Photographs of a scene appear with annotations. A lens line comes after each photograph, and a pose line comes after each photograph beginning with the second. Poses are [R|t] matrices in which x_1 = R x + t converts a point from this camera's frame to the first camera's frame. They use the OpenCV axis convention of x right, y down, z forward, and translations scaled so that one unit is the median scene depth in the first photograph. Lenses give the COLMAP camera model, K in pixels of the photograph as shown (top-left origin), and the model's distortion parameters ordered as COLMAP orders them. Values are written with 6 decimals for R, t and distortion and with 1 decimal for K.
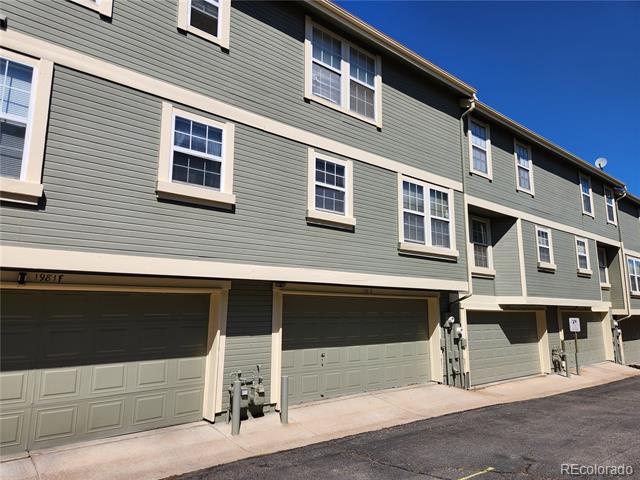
lens RADIAL K [[428.9, 0, 320.0], [0, 428.9, 240.0], [0, 0, 1]] dist [-0.001310, -0.001746]
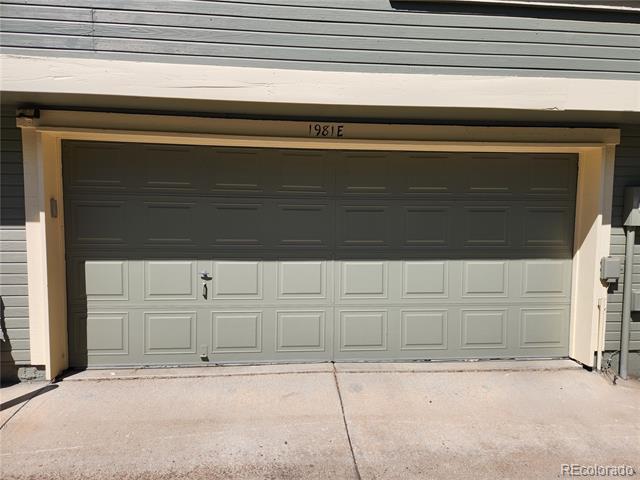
lens RADIAL K [[428.9, 0, 320.0], [0, 428.9, 240.0], [0, 0, 1]] dist [-0.001310, -0.001746]
pose [[0.815276, 0.037661, -0.577847, 0.300119], [0.090195, 0.977445, 0.190959, 0.125783], [0.572005, -0.207803, 0.793491, 0.581927]]
